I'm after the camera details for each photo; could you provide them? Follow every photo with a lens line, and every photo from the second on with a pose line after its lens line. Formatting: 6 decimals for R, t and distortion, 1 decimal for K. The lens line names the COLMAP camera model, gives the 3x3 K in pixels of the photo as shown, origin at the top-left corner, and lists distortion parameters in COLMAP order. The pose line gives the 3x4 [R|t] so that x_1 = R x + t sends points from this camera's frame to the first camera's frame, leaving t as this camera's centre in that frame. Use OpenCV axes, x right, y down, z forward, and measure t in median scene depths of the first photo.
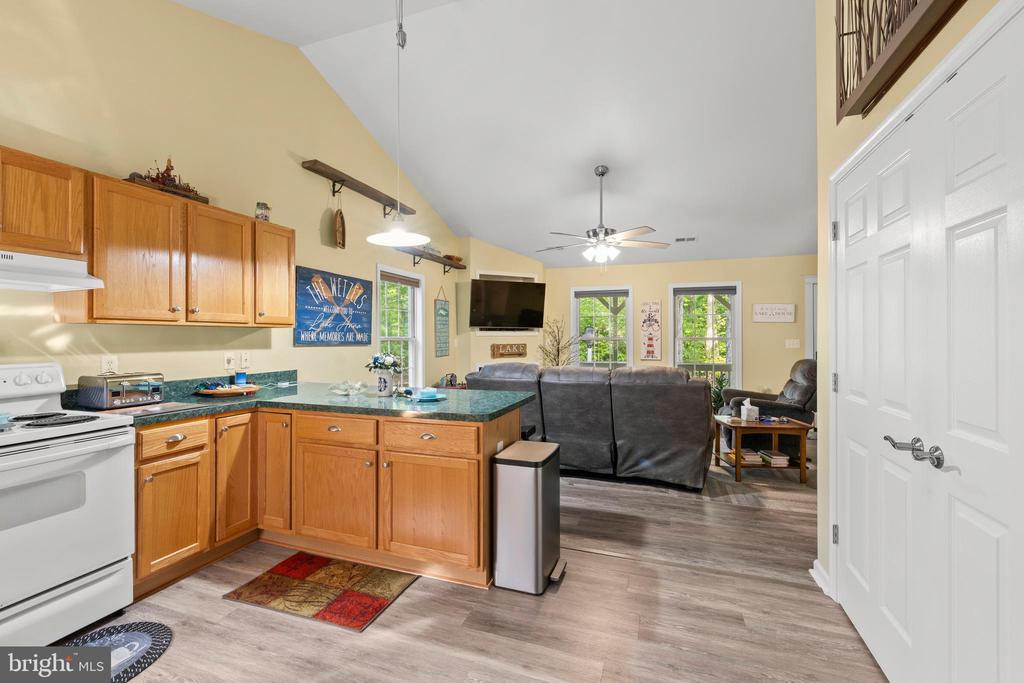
lens RADIAL K [[433.7, 0, 506.7], [0, 433.7, 337.9], [0, 0, 1]] dist [0.002072, 0.000408]
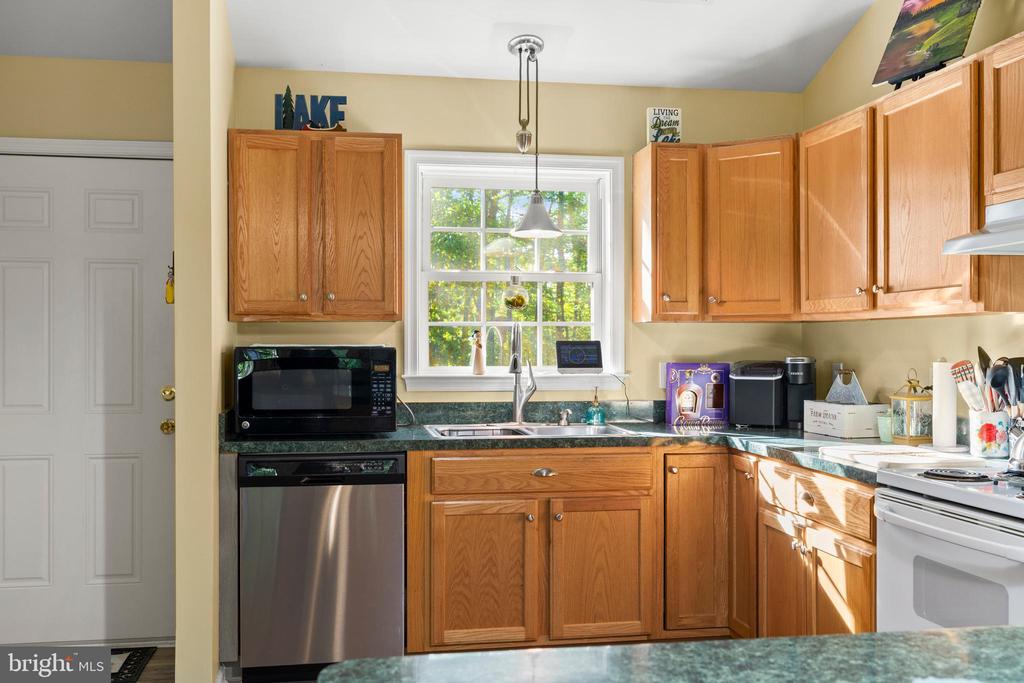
lens RADIAL K [[986.9, 0, 507.9], [0, 986.9, 348.3], [0, 0, 1]] dist [-0.008422, 0.000000]
pose [[-0.867224, 0.002595, -0.497911, 0.085179], [0.000024, 0.999987, 0.005171, 0.005673], [0.497918, 0.004472, -0.867213, 1.028132]]
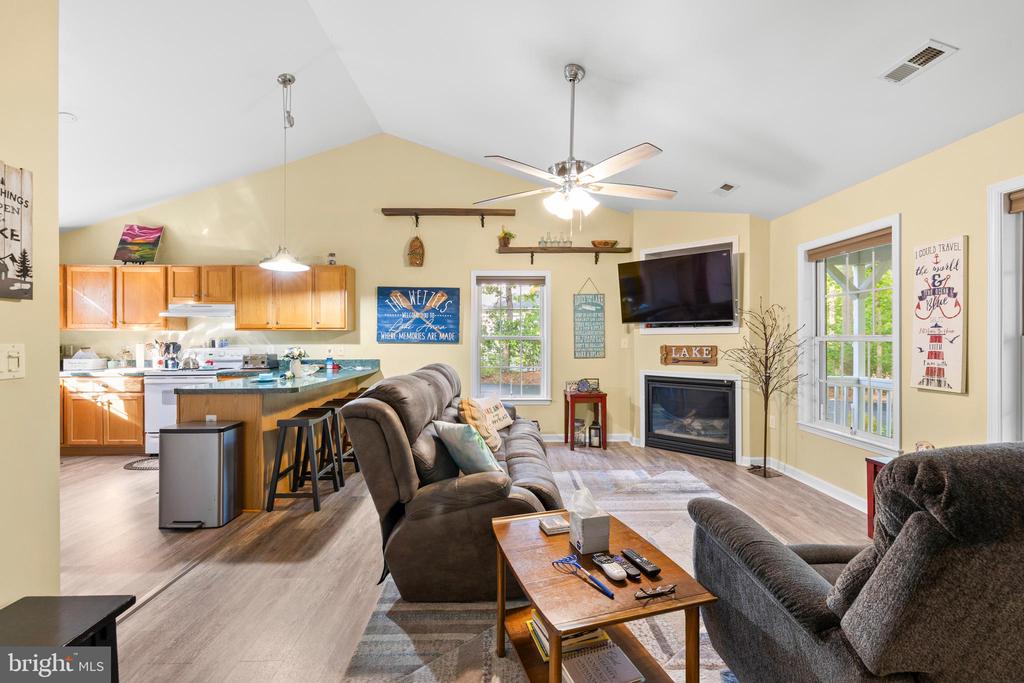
lens RADIAL K [[433.7, 0, 511.2], [0, 433.7, 335.7], [0, 0, 1]] dist [0.002072, 0.000408]
pose [[0.363352, -0.004657, -0.931640, 1.195676], [0.000368, 0.999988, -0.004855, 0.002967], [0.931652, 0.001422, 0.363349, 1.054492]]
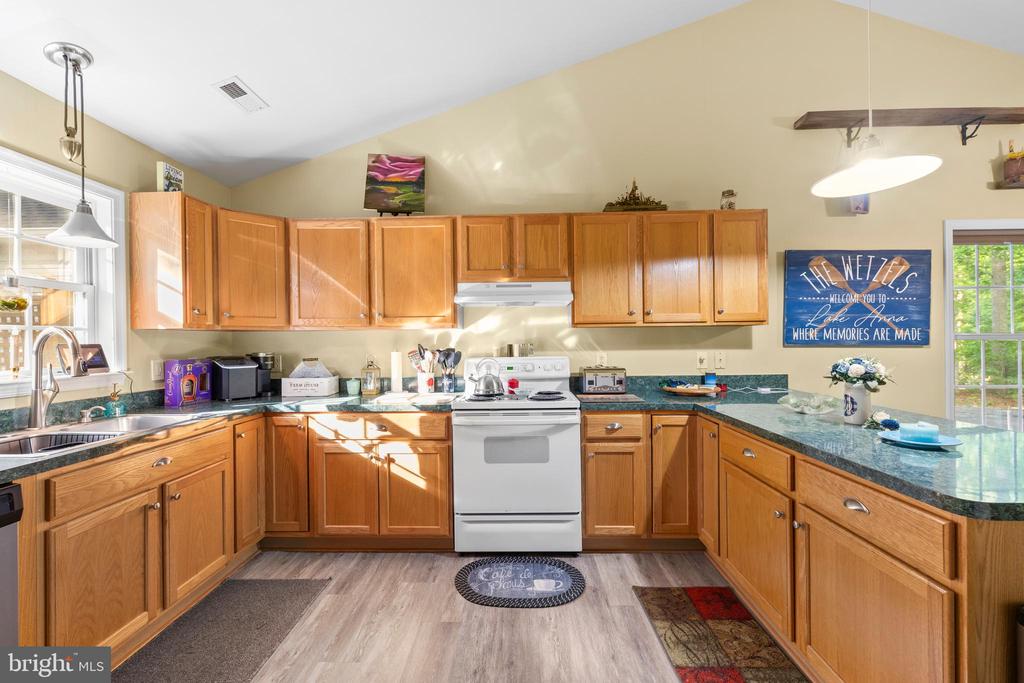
lens RADIAL K [[433.7, 0, 514.3], [0, 433.7, 338.7], [0, 0, 1]] dist [0.002072, 0.000408]
pose [[0.321462, -0.003364, -0.946917, 0.165640], [0.008983, 0.999960, -0.000503, -0.000354], [0.946880, -0.008345, 0.321479, 0.277174]]
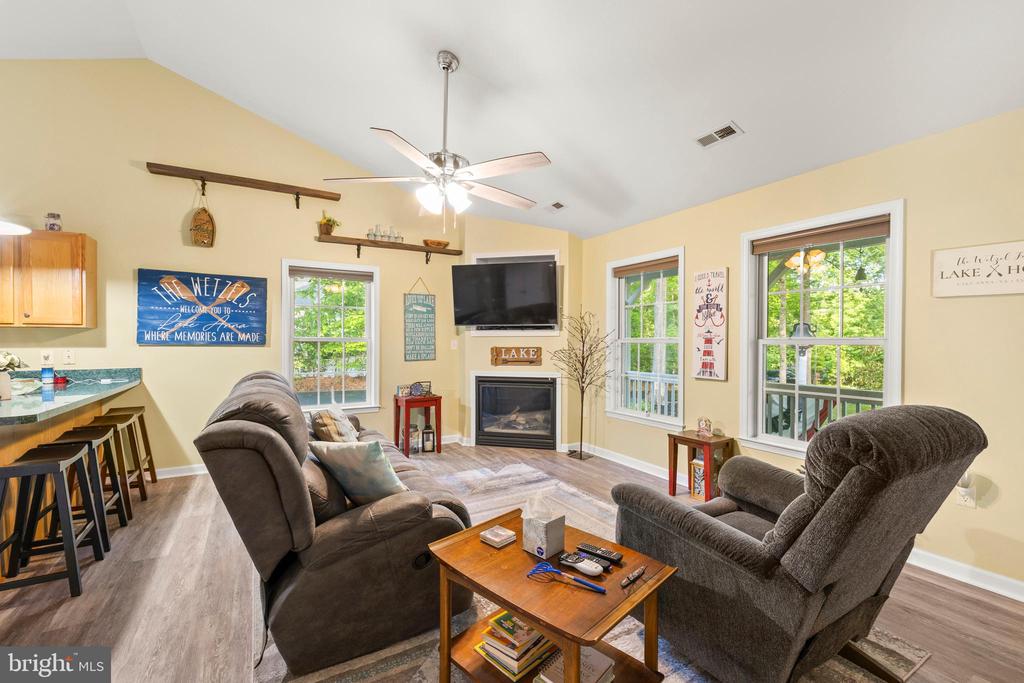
lens RADIAL K [[433.7, 0, 511.7], [0, 433.7, 342.7], [0, 0, 1]] dist [0.002072, 0.000408]
pose [[0.769042, 0.006100, -0.639169, 1.042115], [-0.003115, 0.999978, 0.005796, 0.003982], [0.639190, -0.002466, 0.769045, 0.911290]]
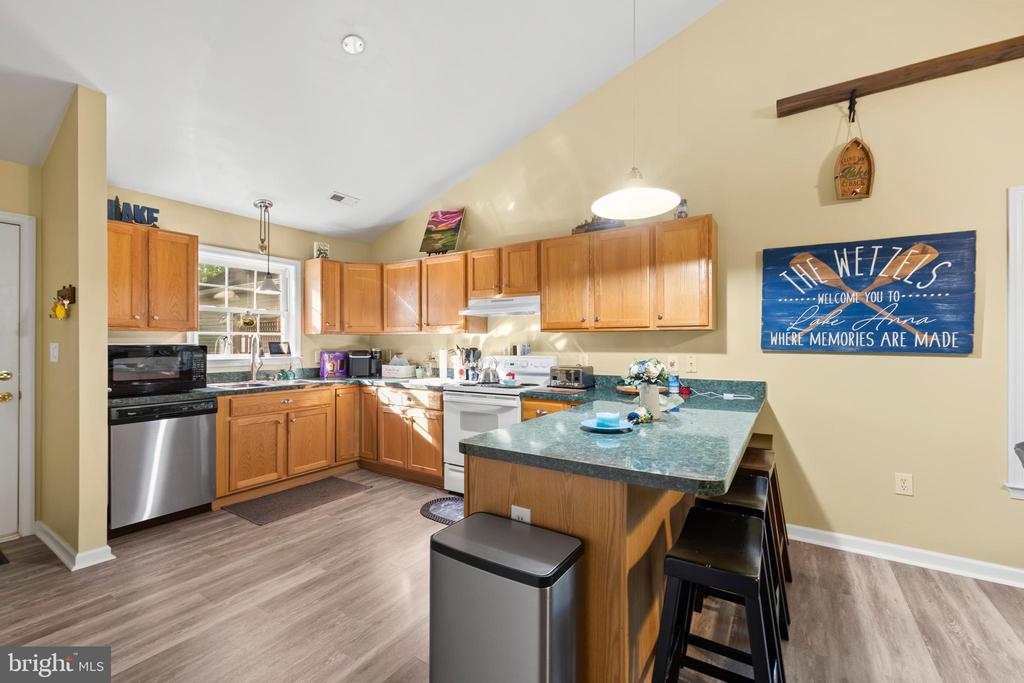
lens RADIAL K [[433.7, 0, 510.5], [0, 433.7, 341.5], [0, 0, 1]] dist [0.002072, 0.000408]
pose [[-0.224680, -0.003421, -0.974427, 0.457765], [-0.001607, 0.999994, -0.003140, 0.003971], [0.974431, 0.000860, -0.224684, 0.865213]]
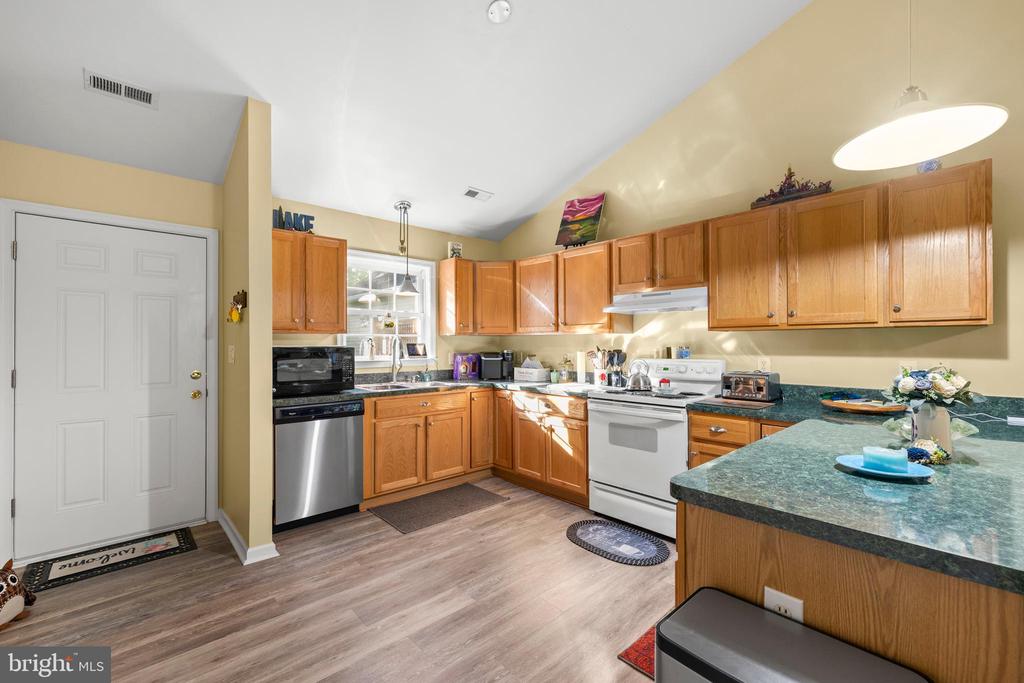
lens RADIAL K [[433.7, 0, 509.3], [0, 433.7, 341.5], [0, 0, 1]] dist [0.002072, 0.000408]
pose [[-0.463542, -0.003771, -0.886067, 0.364691], [0.000712, 0.999989, -0.004628, 0.002474], [0.886075, -0.002776, -0.463534, 0.741339]]
